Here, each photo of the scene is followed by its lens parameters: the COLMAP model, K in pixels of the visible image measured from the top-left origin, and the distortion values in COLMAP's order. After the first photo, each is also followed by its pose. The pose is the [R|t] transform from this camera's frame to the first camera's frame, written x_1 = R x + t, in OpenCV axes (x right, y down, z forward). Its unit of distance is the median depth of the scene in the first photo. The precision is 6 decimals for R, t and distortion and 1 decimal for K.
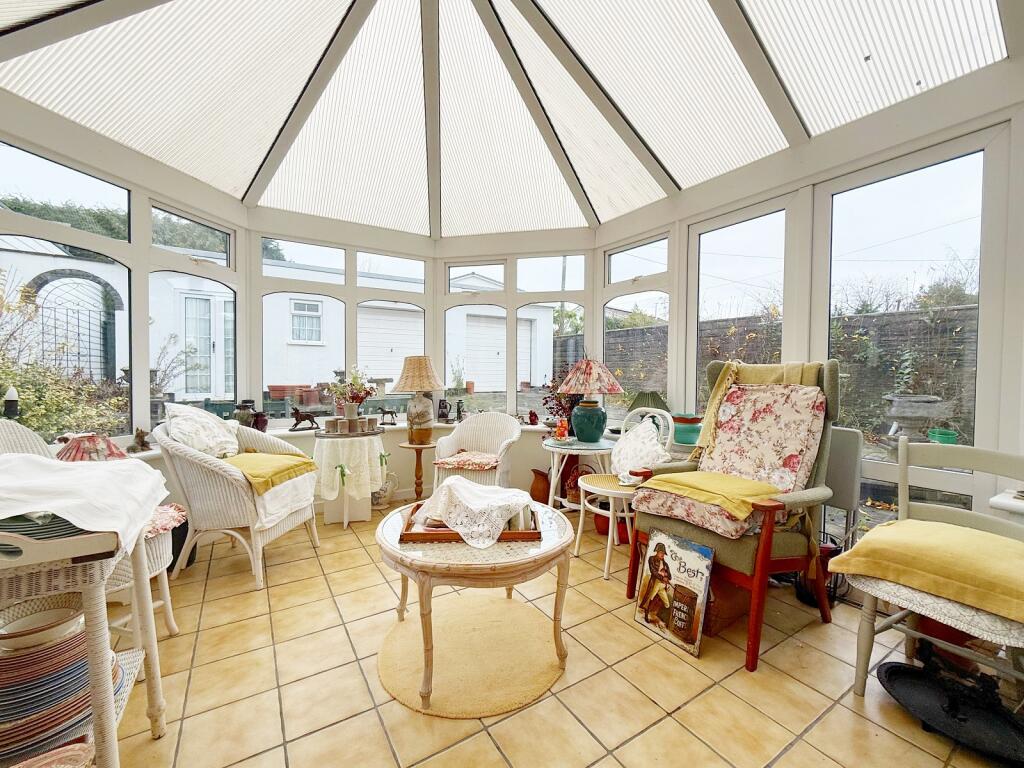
lens RADIAL K [[415.7, 0, 519.5], [0, 415.7, 381.3], [0, 0, 1]] dist [0.000205, 0.000158]
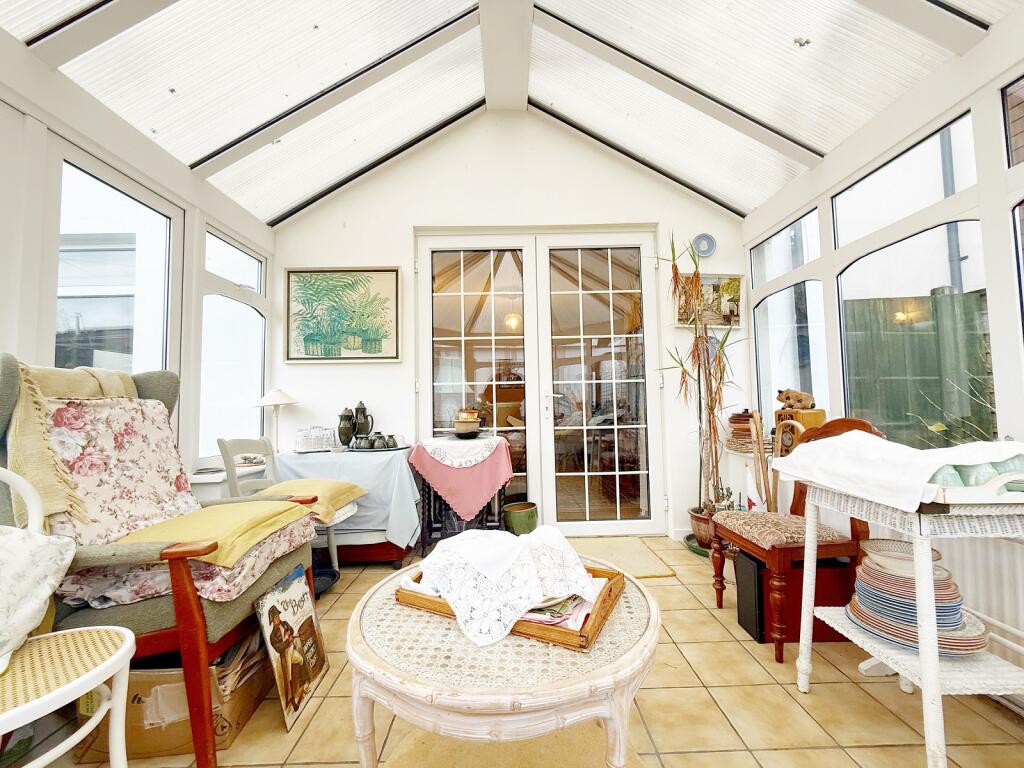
lens RADIAL K [[415.7, 0, 519.5], [0, 415.7, 381.3], [0, 0, 1]] dist [0.000205, 0.000158]
pose [[-0.845542, 0.036624, 0.532651, -0.397908], [0.020487, 0.999135, -0.036177, 0.021519], [-0.533515, -0.019677, -0.845561, 1.258357]]
